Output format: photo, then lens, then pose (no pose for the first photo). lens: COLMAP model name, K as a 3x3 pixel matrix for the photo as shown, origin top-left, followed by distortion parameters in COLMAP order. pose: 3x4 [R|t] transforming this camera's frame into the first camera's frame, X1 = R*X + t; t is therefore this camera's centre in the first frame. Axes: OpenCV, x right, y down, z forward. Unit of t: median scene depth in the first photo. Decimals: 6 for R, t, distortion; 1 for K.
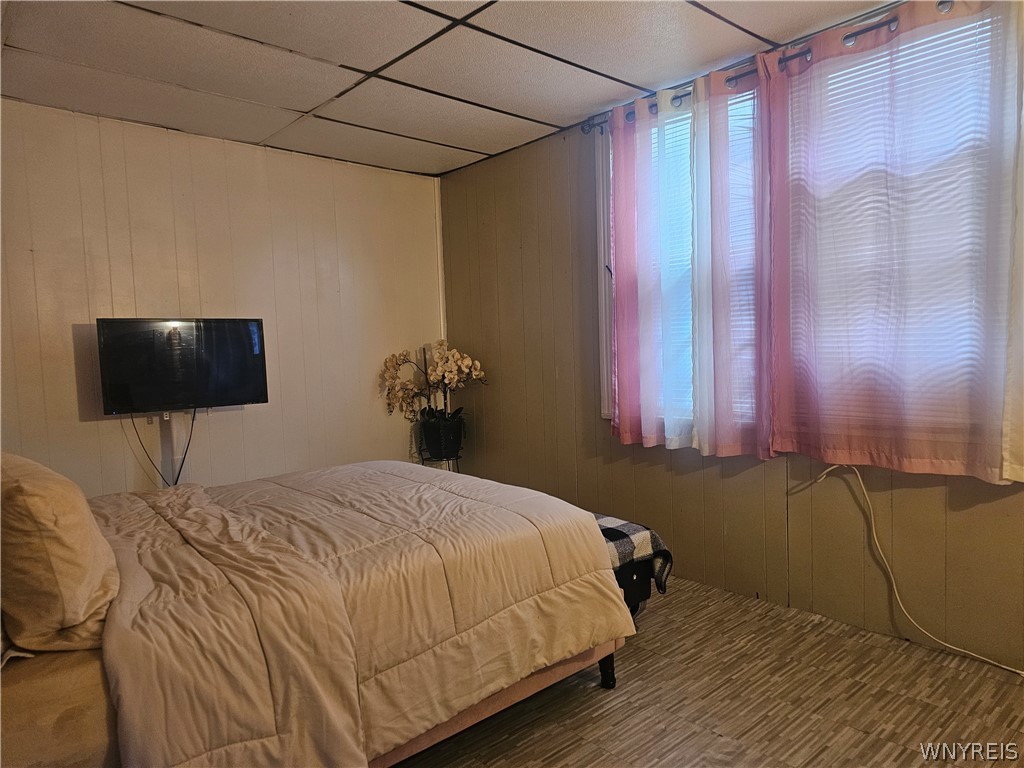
lens RADIAL K [[691.1, 0, 514.4], [0, 691.1, 394.7], [0, 0, 1]] dist [0.071454, -0.048139]
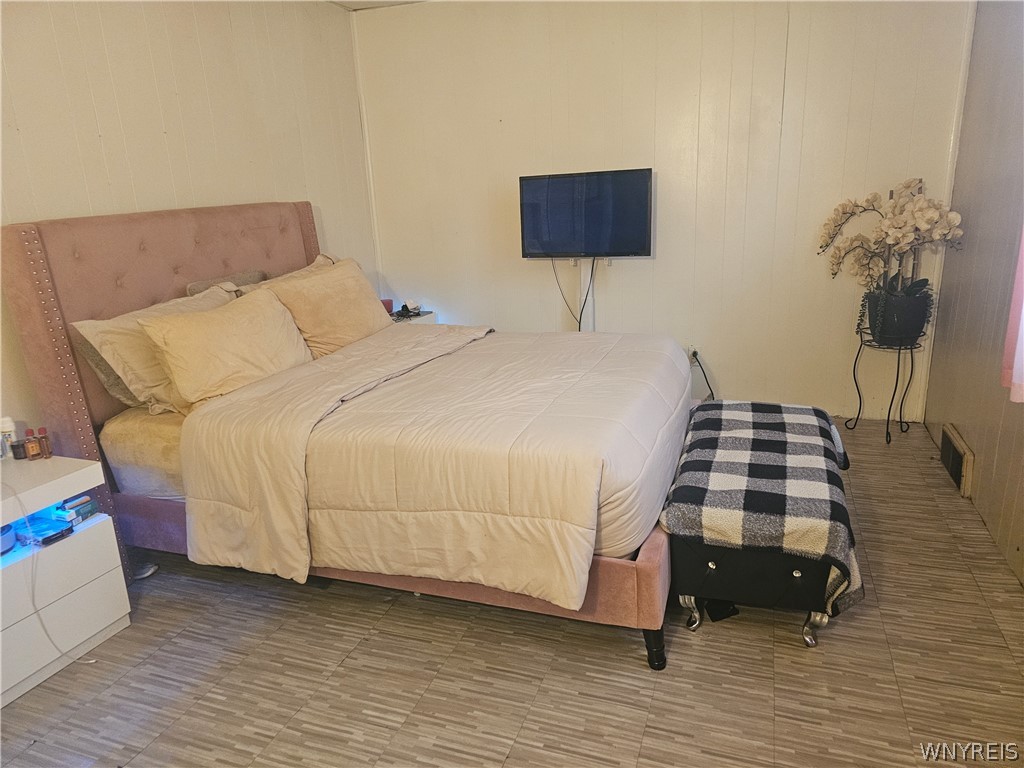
lens RADIAL K [[691.1, 0, 510.3], [0, 691.1, 373.9], [0, 0, 1]] dist [0.071454, -0.048139]
pose [[0.459562, 0.237829, -0.855711, 0.774185], [-0.021853, 0.966216, 0.256805, -0.132268], [0.887877, -0.099318, 0.449233, 0.597279]]
